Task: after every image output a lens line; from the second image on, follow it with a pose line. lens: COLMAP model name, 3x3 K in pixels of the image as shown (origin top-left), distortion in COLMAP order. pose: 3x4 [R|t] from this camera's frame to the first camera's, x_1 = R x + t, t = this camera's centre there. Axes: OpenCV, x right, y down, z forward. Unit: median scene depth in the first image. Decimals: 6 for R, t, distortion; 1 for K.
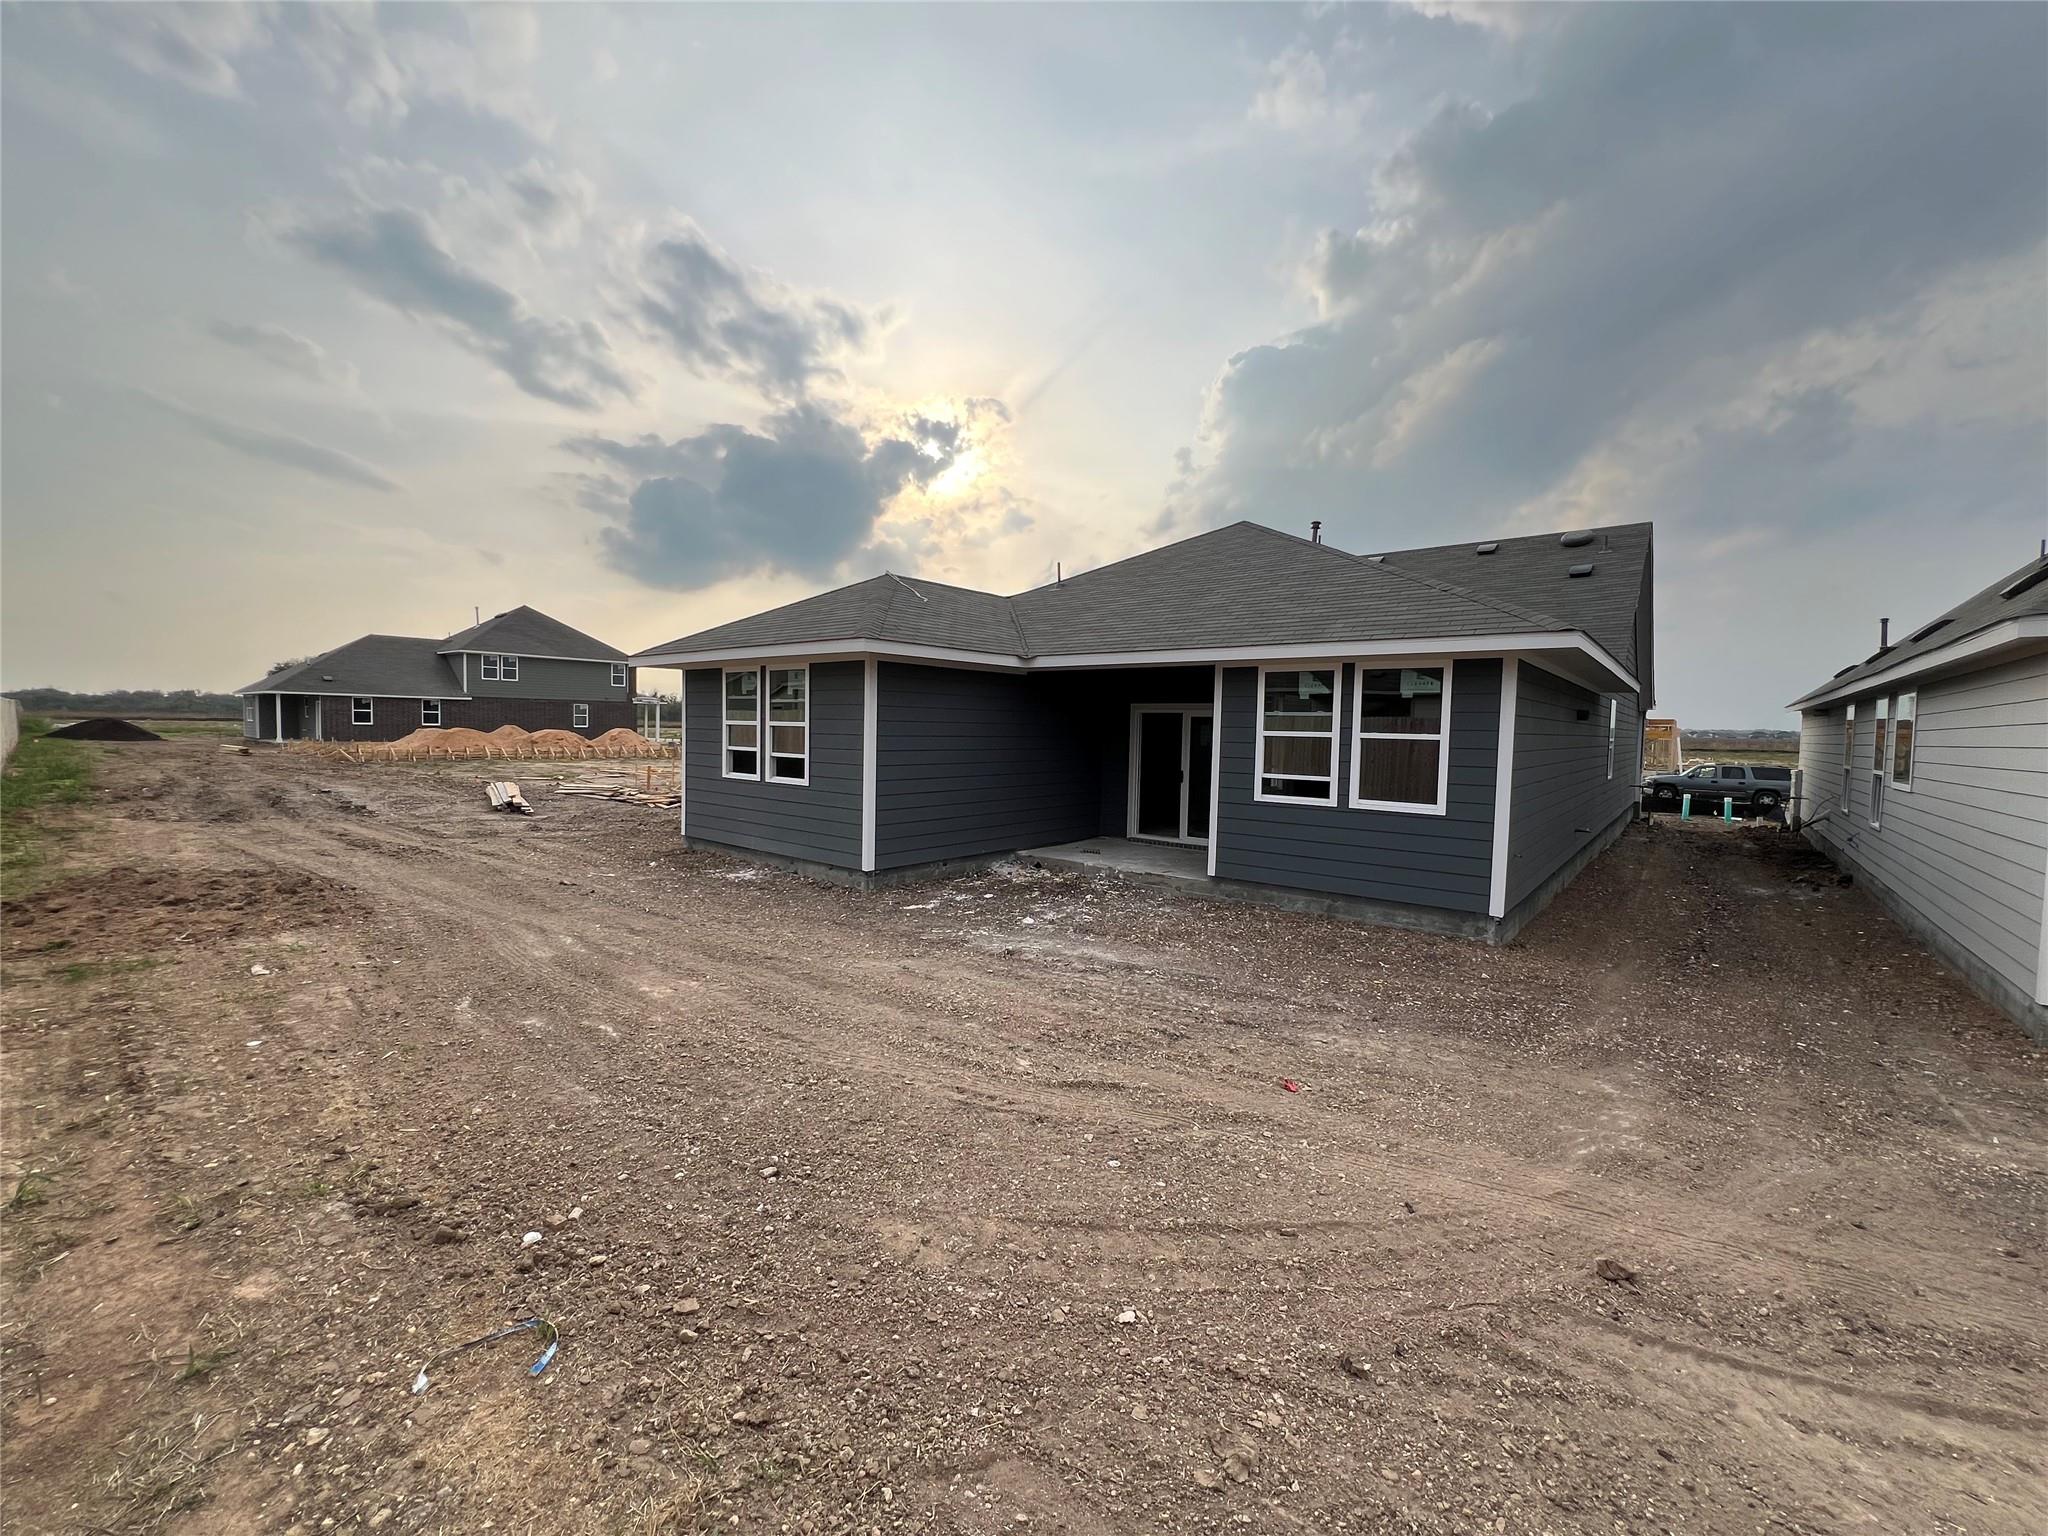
lens RADIAL K [[822.3, 0, 1024.0], [0, 822.3, 768.0], [0, 0, 1]] dist [0.000652, -0.000029]
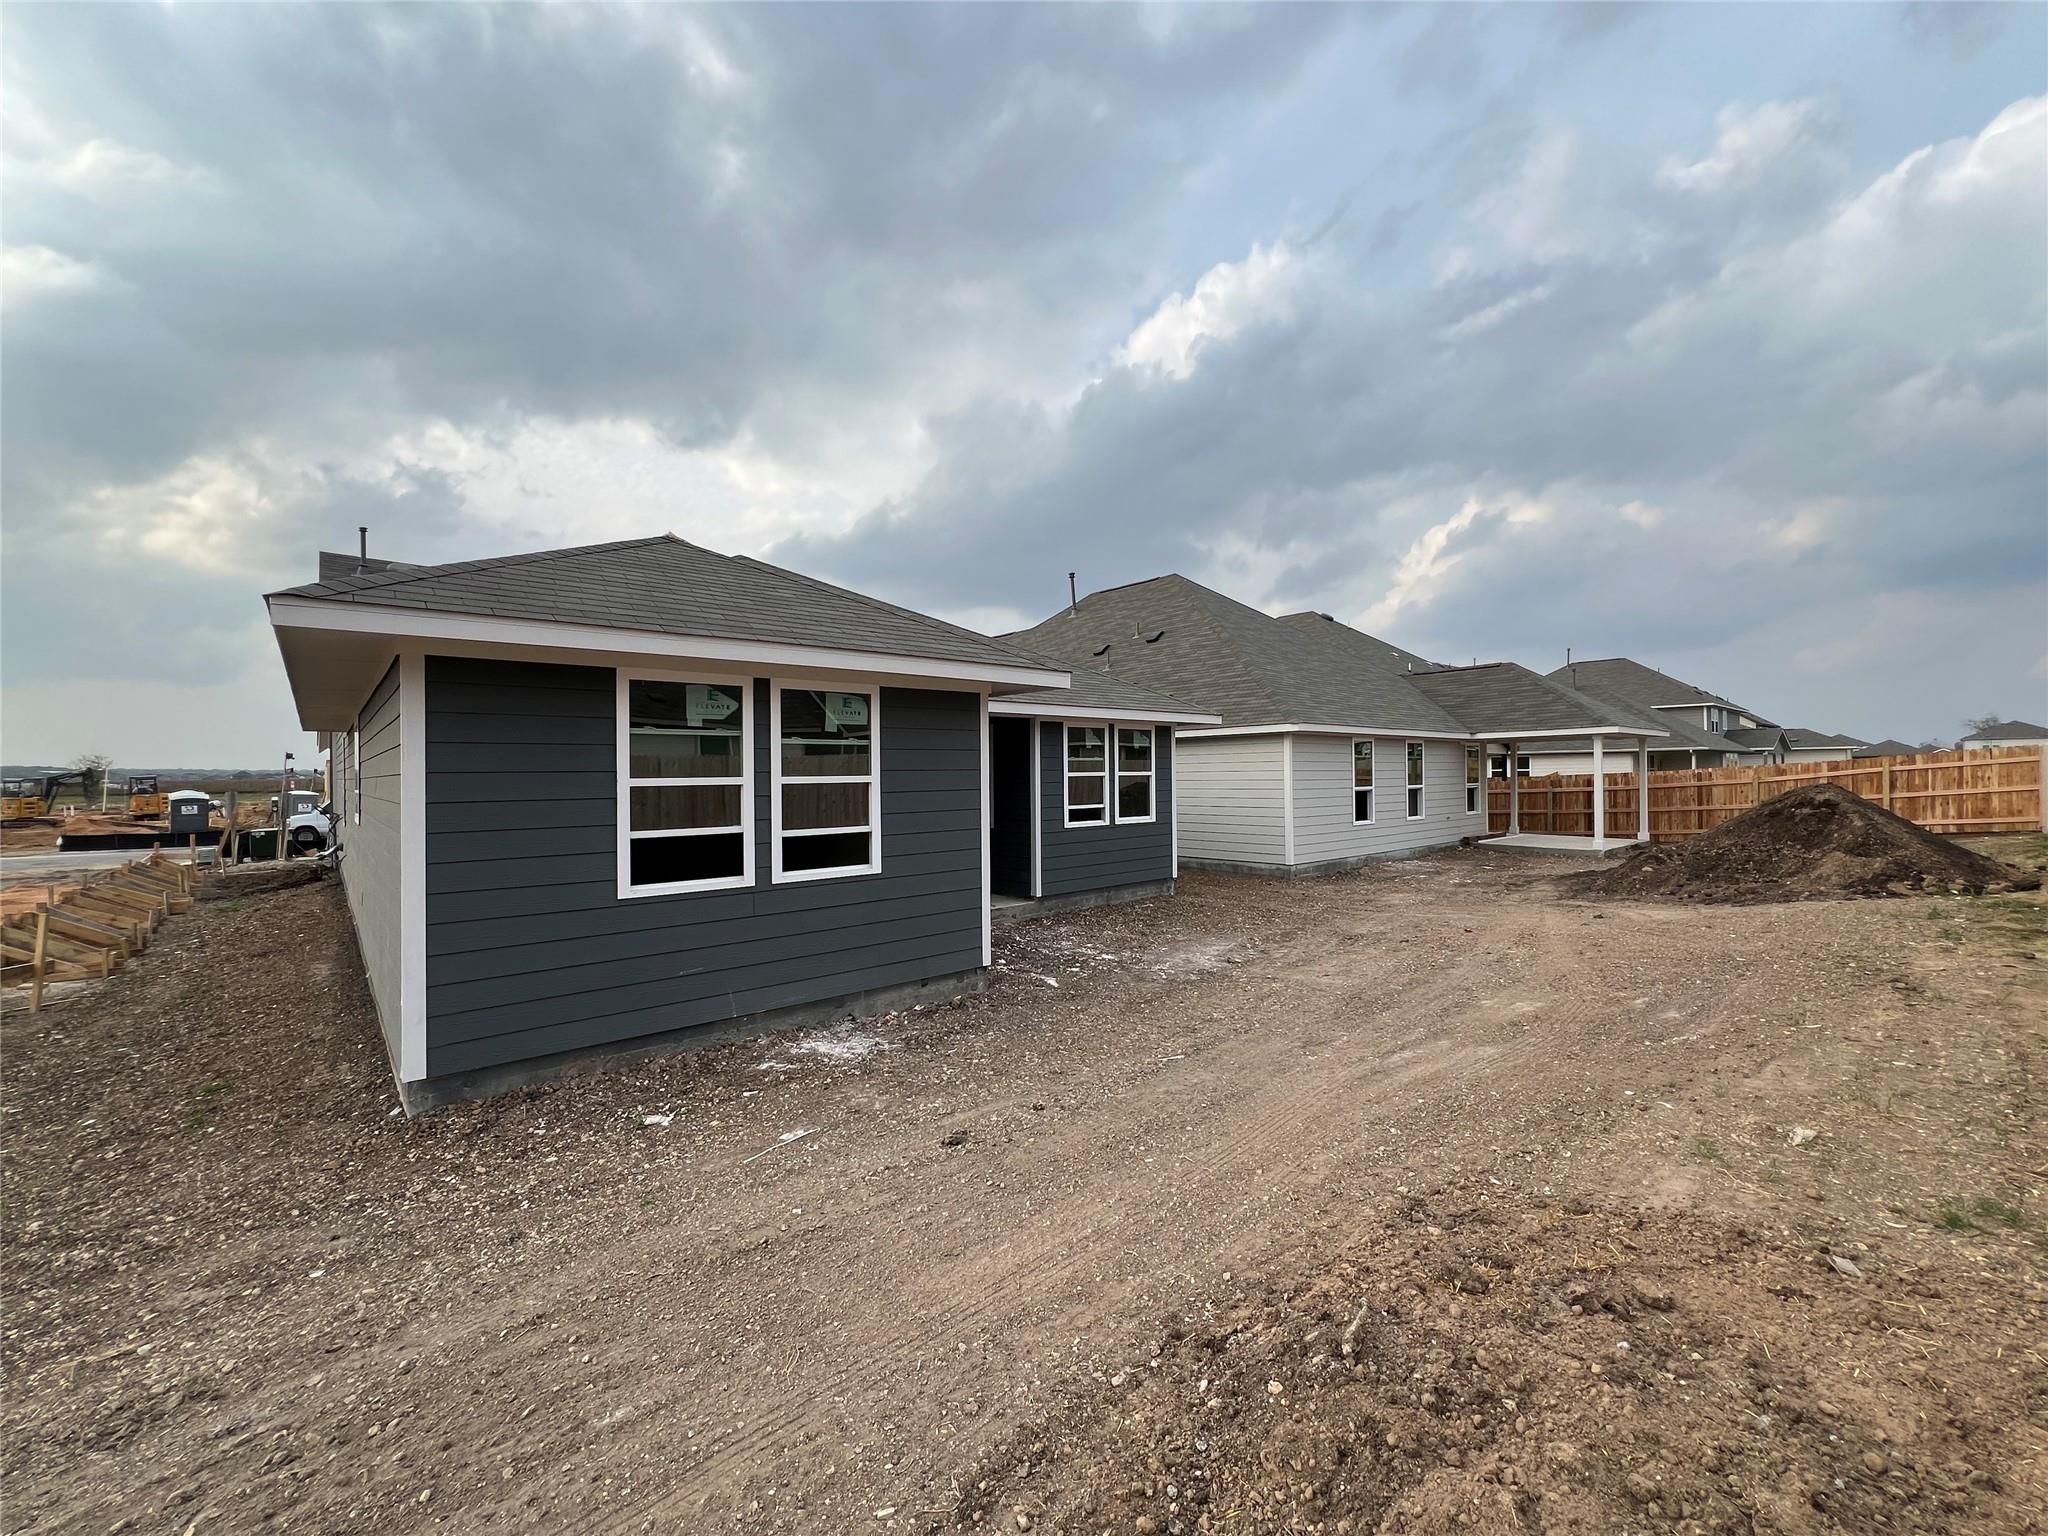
lens RADIAL K [[822.3, 0, 1024.0], [0, 822.3, 768.0], [0, 0, 1]] dist [0.000652, -0.000029]
pose [[0.167344, -0.016146, 0.985766, -0.975638], [0.064676, 0.997892, 0.005365, -0.063426], [-0.983775, 0.062858, 0.168036, 0.848832]]
